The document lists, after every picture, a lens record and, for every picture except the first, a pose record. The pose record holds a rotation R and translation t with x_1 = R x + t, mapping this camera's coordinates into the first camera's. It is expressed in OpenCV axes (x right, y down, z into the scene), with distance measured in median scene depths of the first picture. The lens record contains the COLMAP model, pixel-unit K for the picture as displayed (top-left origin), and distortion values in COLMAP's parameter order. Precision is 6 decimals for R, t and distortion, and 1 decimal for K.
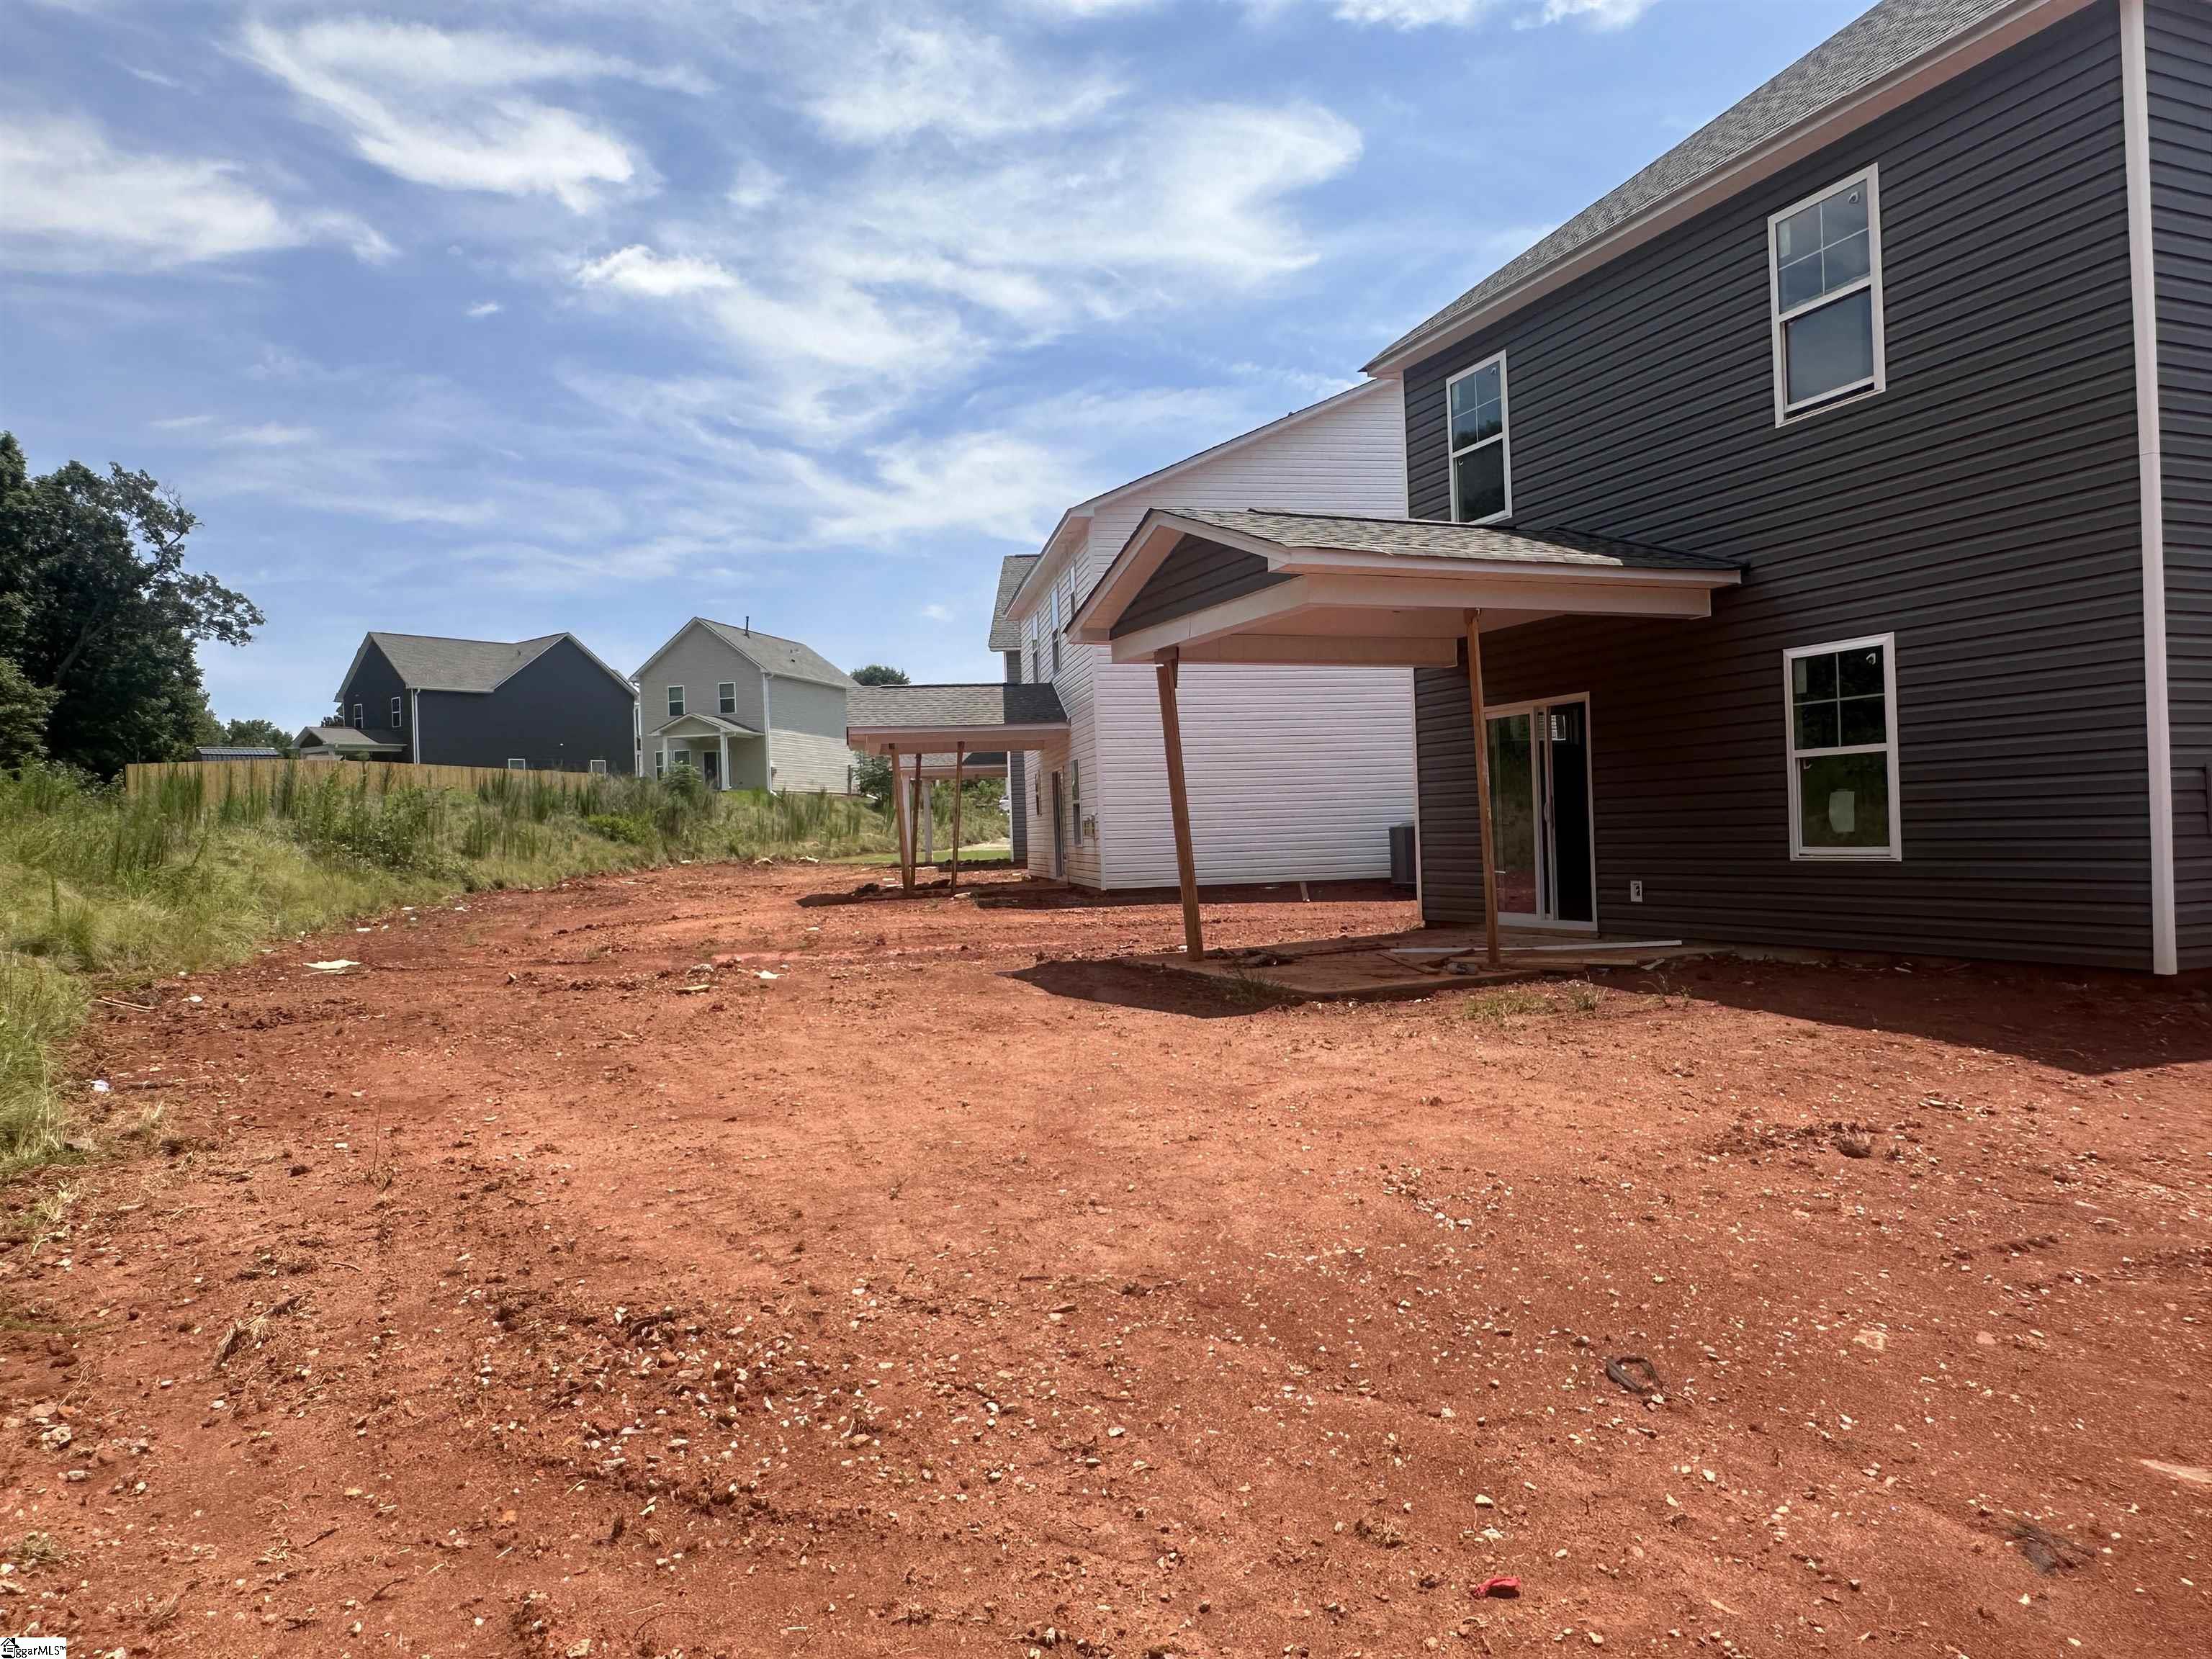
lens RADIAL K [[1466.0, 0, 1108.5], [0, 1466.0, 829.9], [0, 0, 1]] dist [-0.000865, -0.000364]
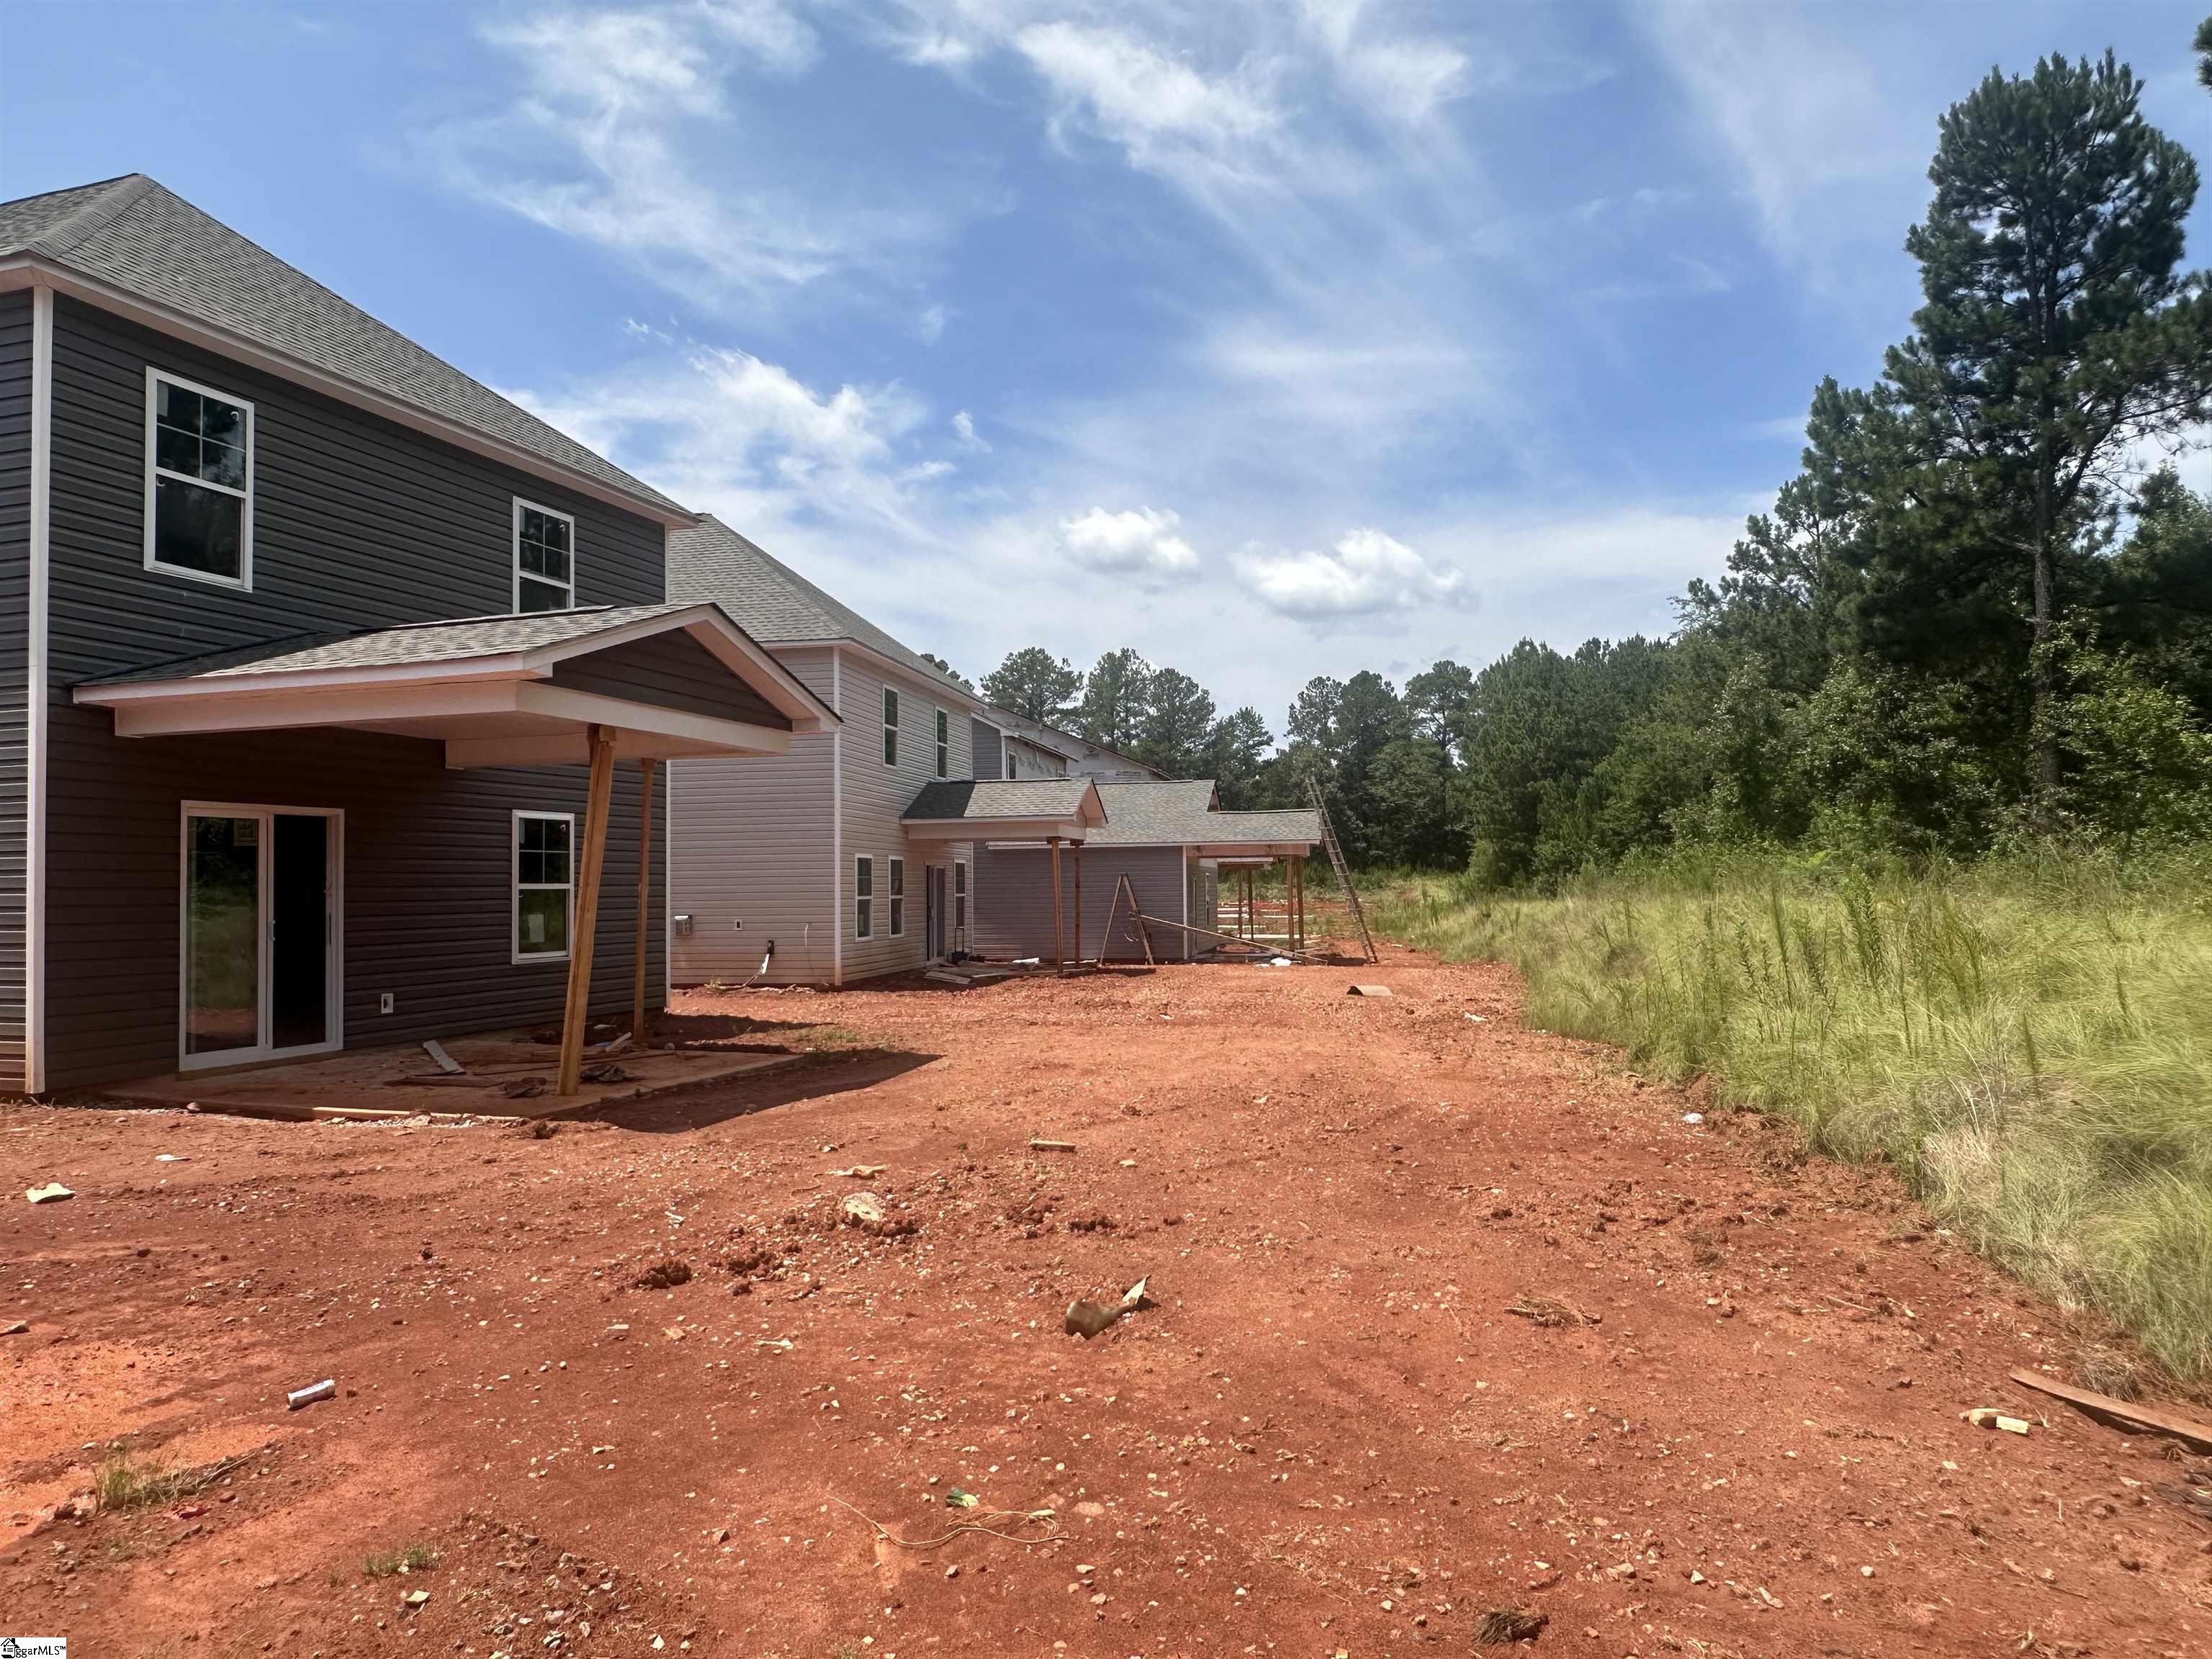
lens RADIAL K [[1466.0, 0, 1105.7], [0, 1466.0, 831.9], [0, 0, 1]] dist [-0.000865, -0.000364]
pose [[-0.747560, 0.066010, 0.660905, -0.752149], [0.034696, 0.997572, -0.060391, -0.000438], [-0.663287, -0.022215, -0.748035, 1.457970]]
